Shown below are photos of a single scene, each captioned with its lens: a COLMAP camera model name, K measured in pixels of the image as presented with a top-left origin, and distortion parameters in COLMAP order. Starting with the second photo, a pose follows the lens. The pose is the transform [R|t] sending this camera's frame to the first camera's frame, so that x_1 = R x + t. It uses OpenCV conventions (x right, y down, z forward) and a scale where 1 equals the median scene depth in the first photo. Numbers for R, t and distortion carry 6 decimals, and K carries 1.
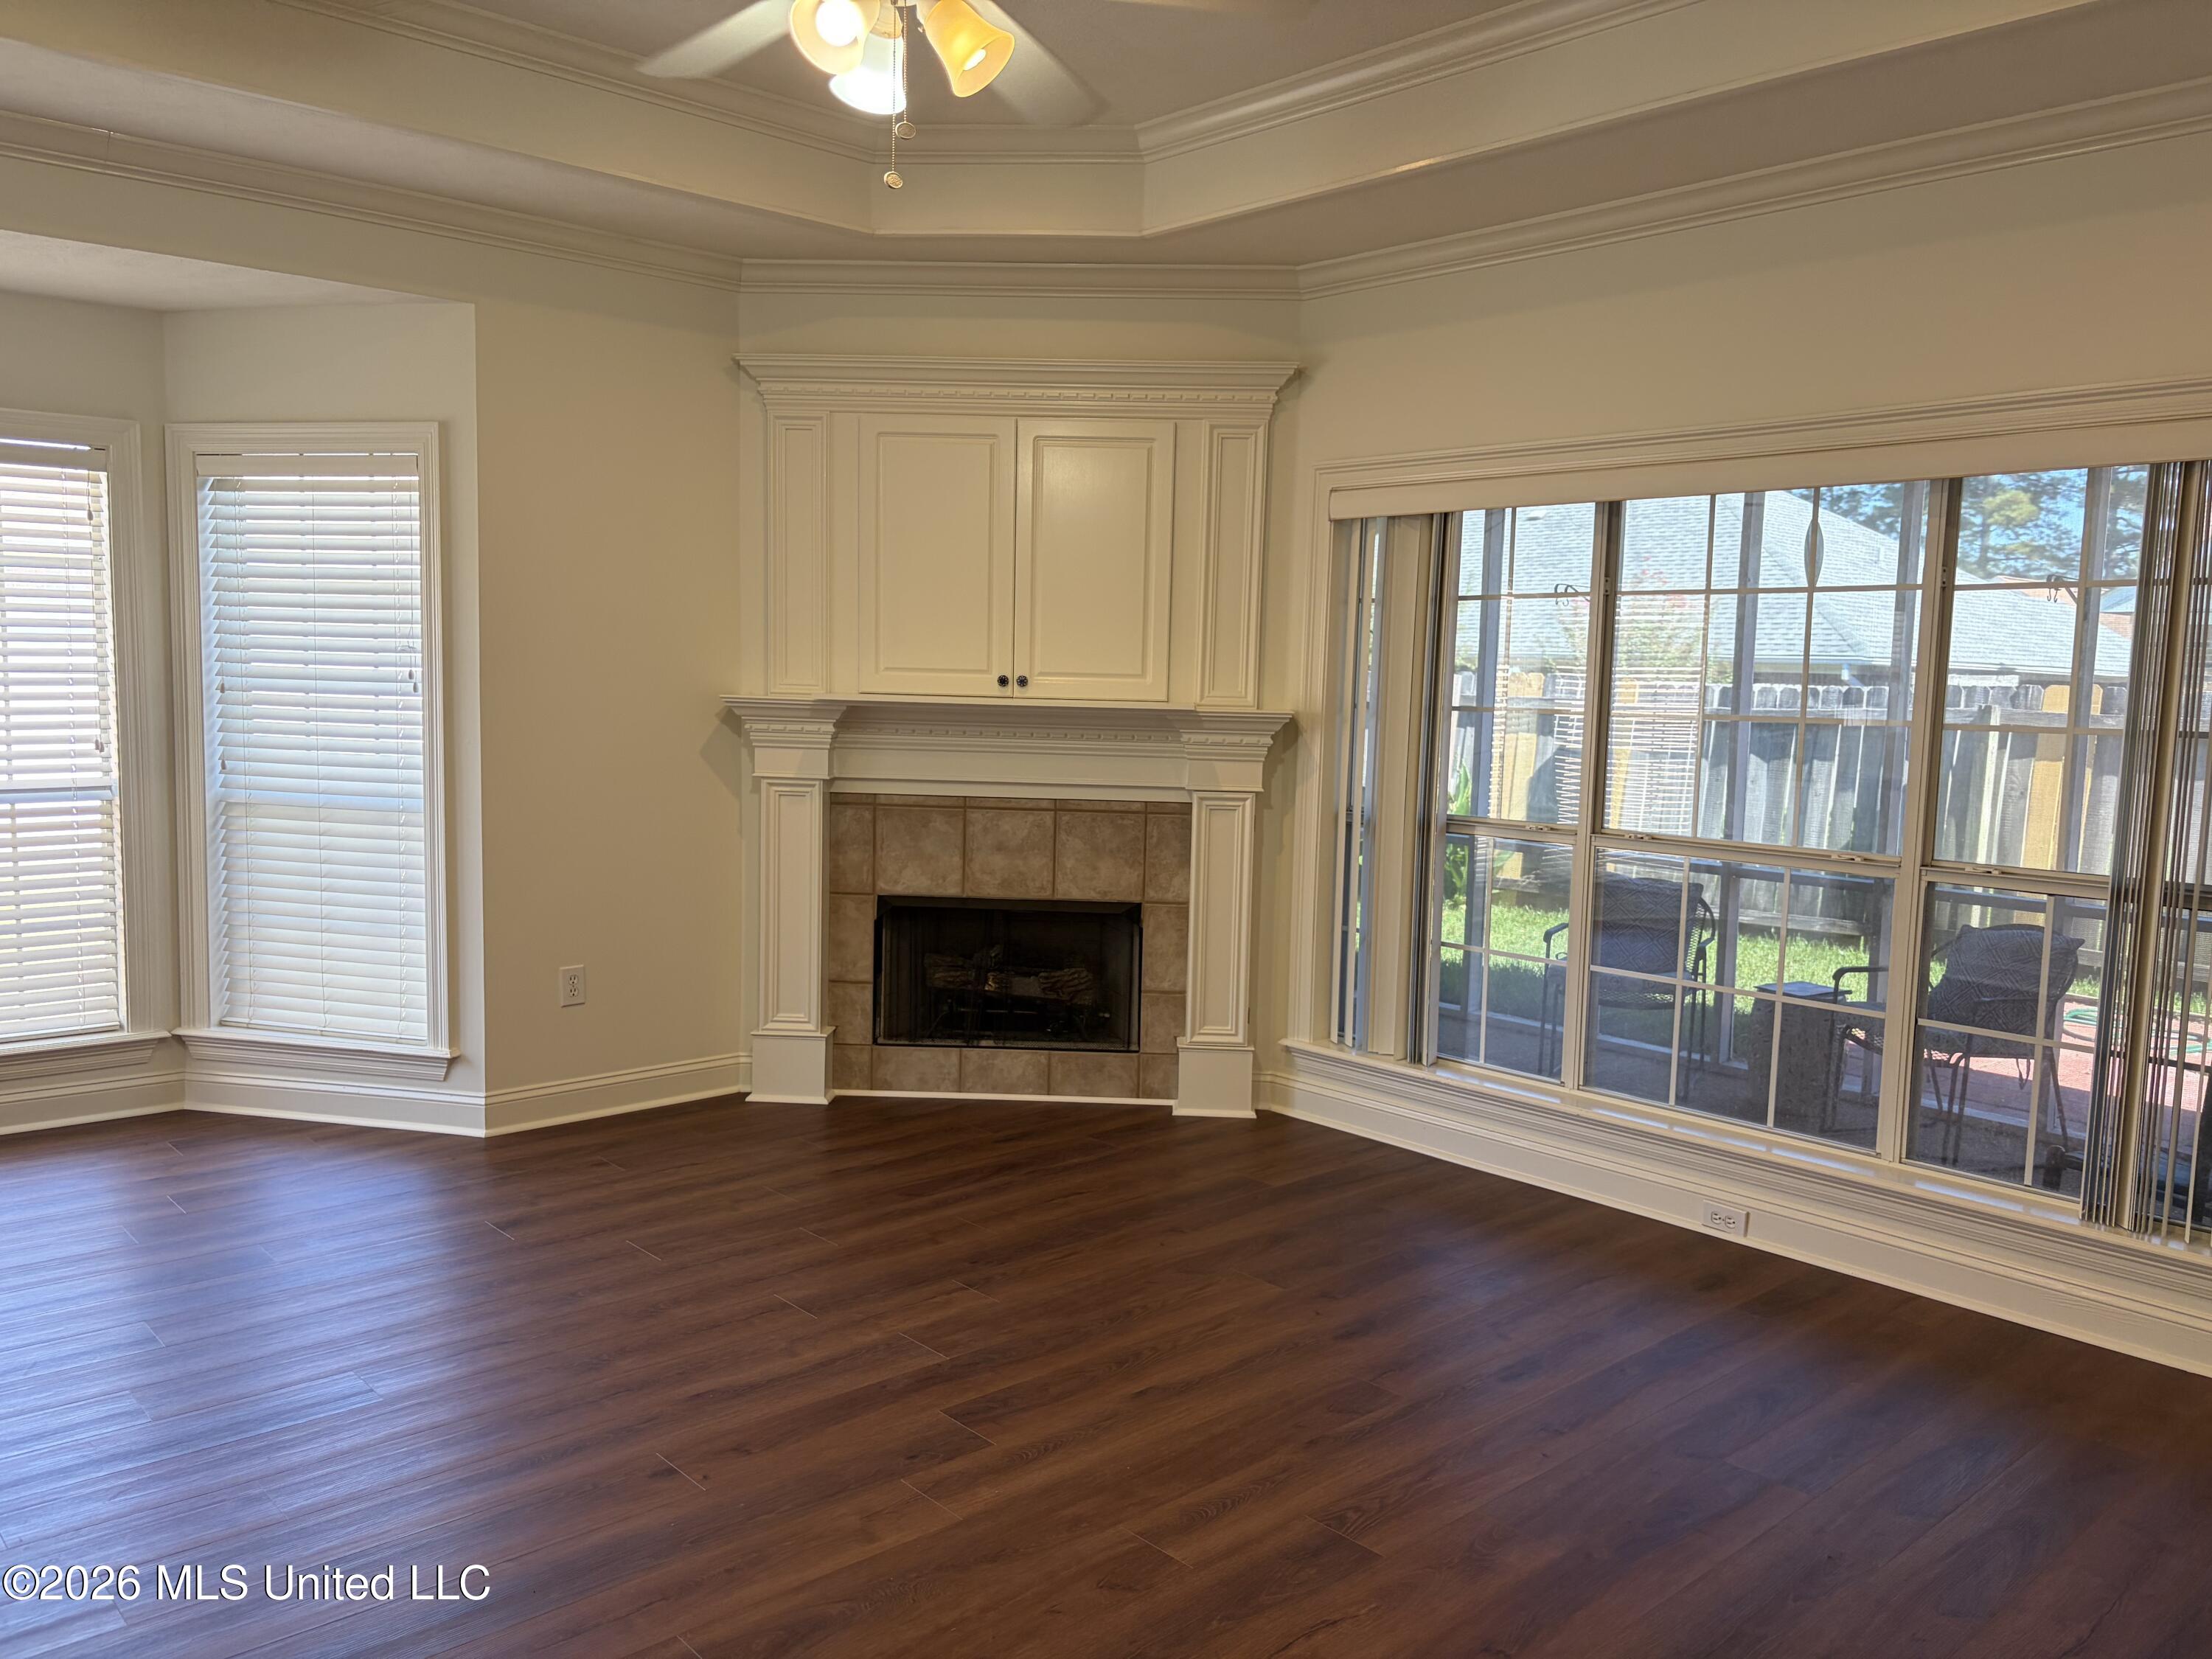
lens RADIAL K [[1658.5, 0, 1106.0], [0, 1658.5, 829.5], [0, 0, 1]] dist [0.022328, -0.001137]
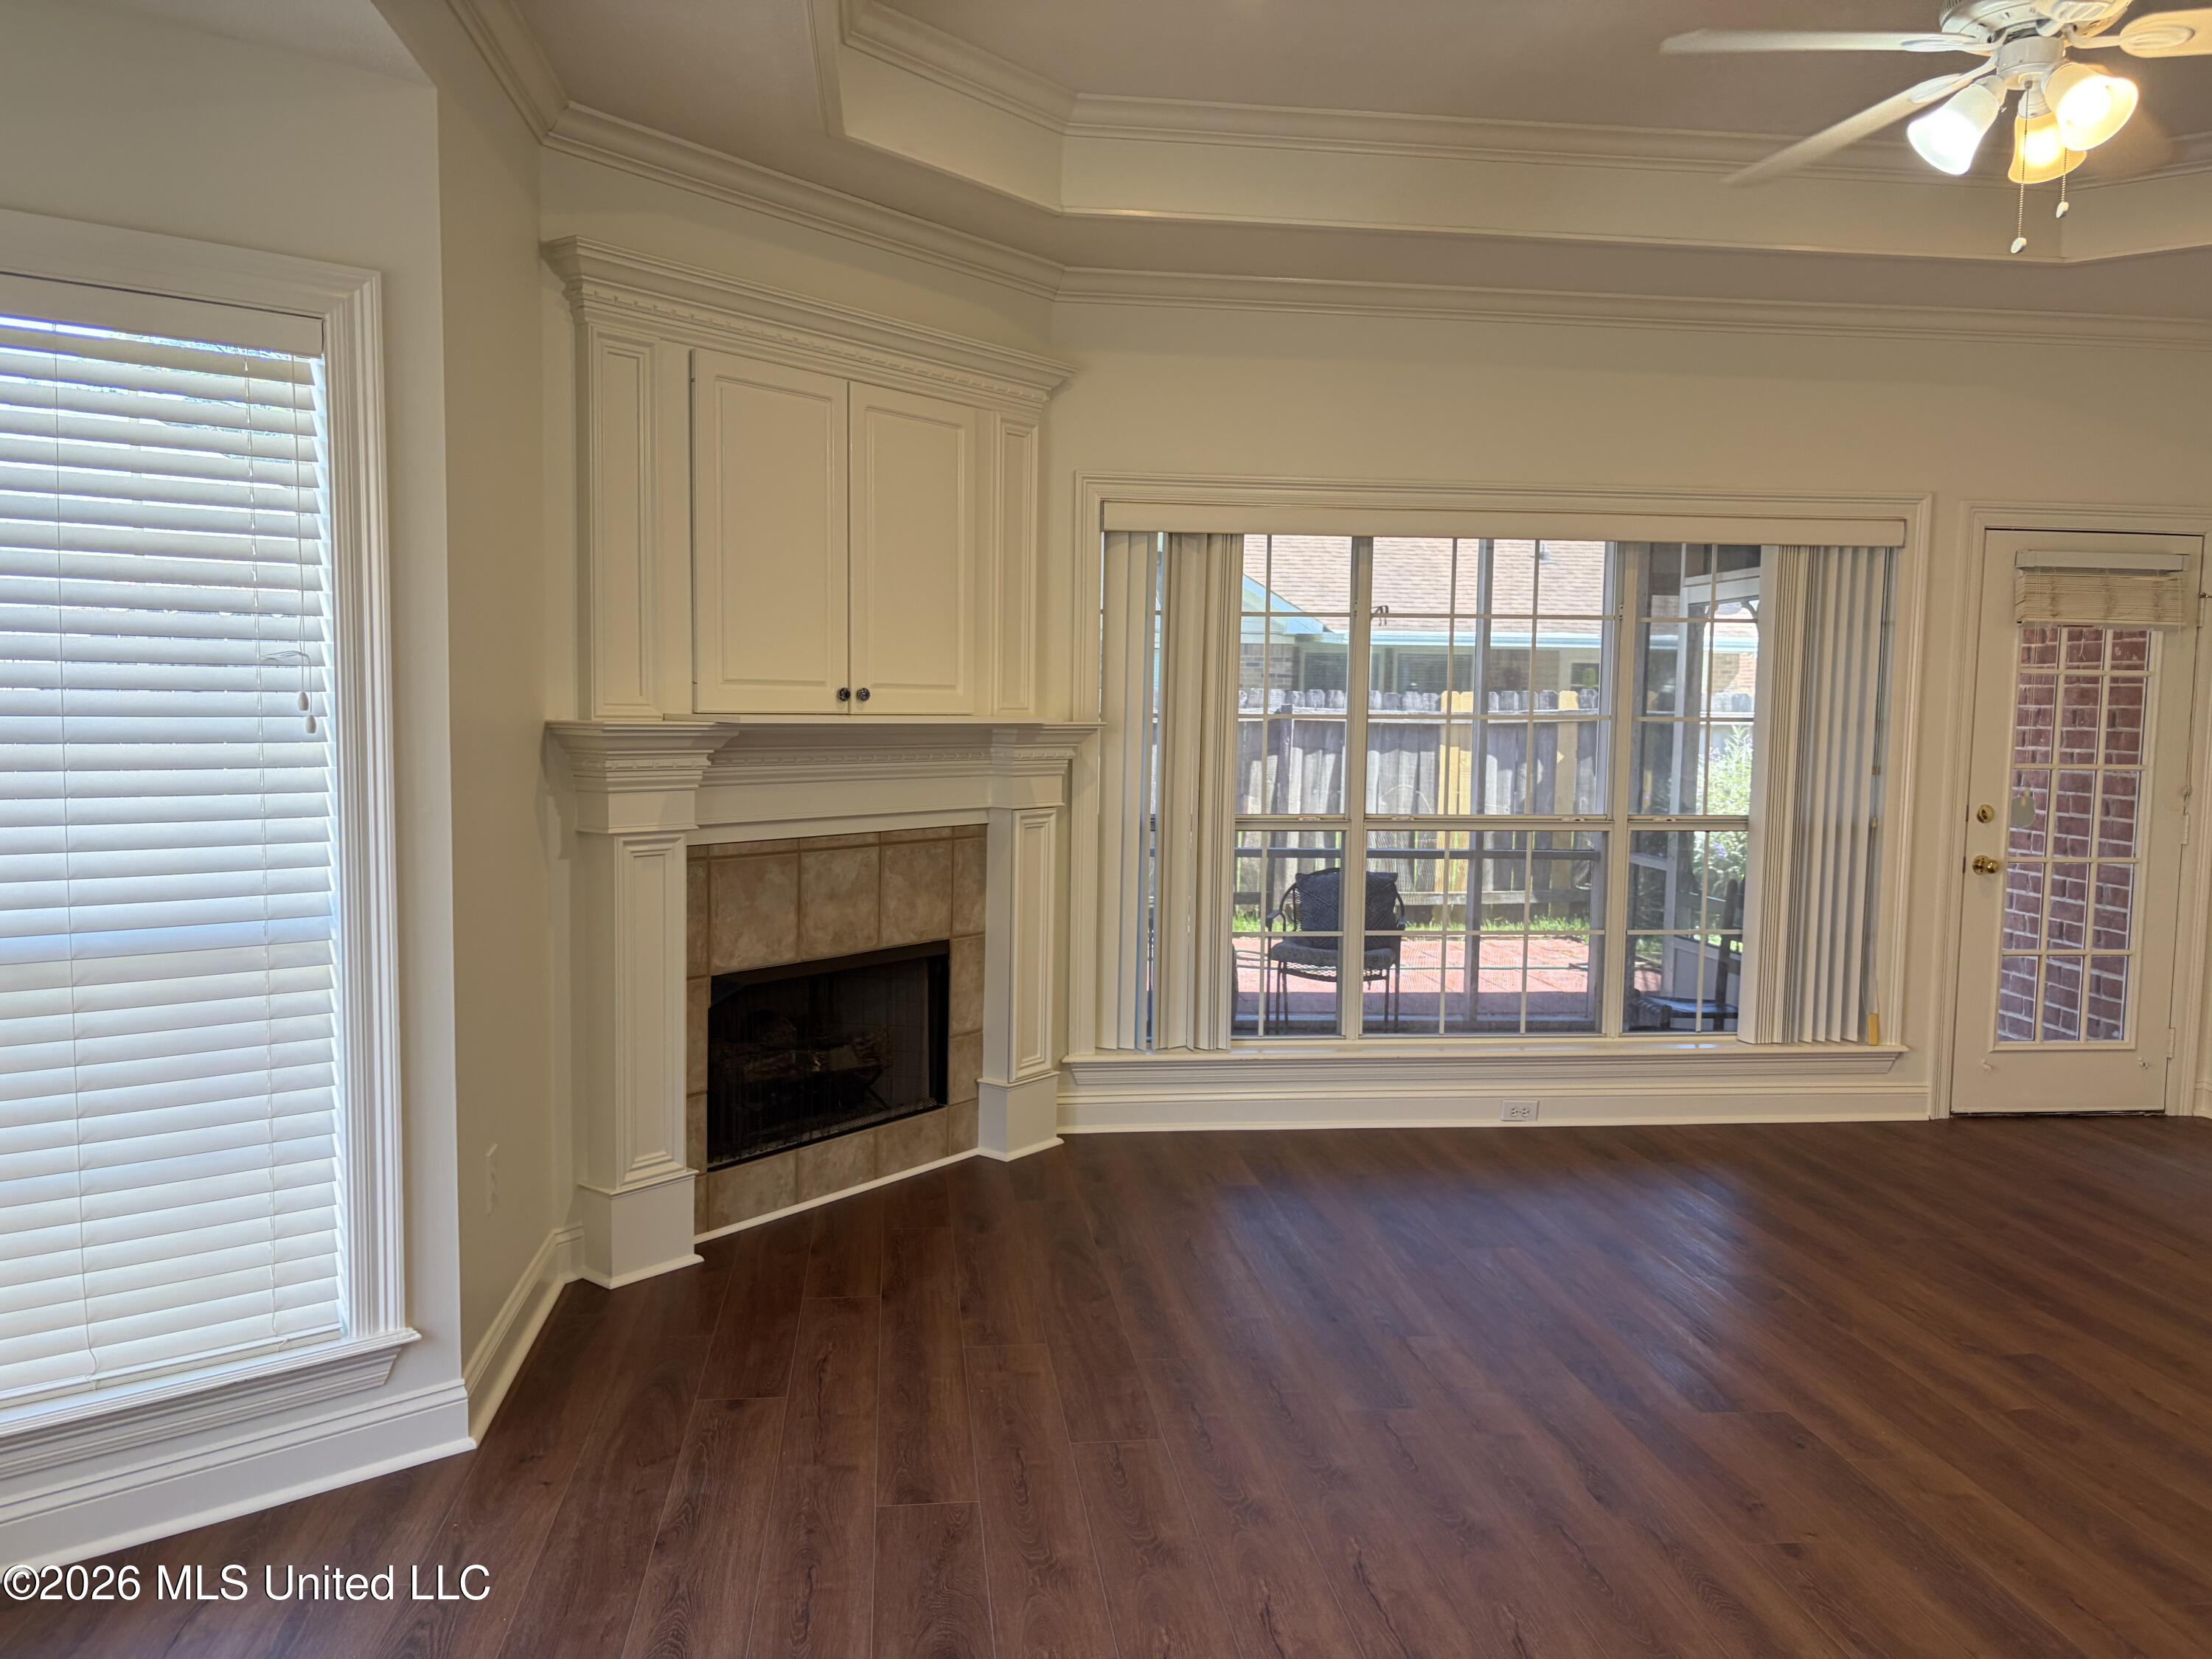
lens RADIAL K [[1722.4, 0, 1106.0], [0, 1722.4, 829.5], [0, 0, 1]] dist [-0.001462, -0.001902]
pose [[0.550713, -0.080716, 0.830783, -0.705047], [0.079590, 0.995856, 0.043994, -0.049327], [-0.830892, 0.041894, 0.554855, 0.411236]]
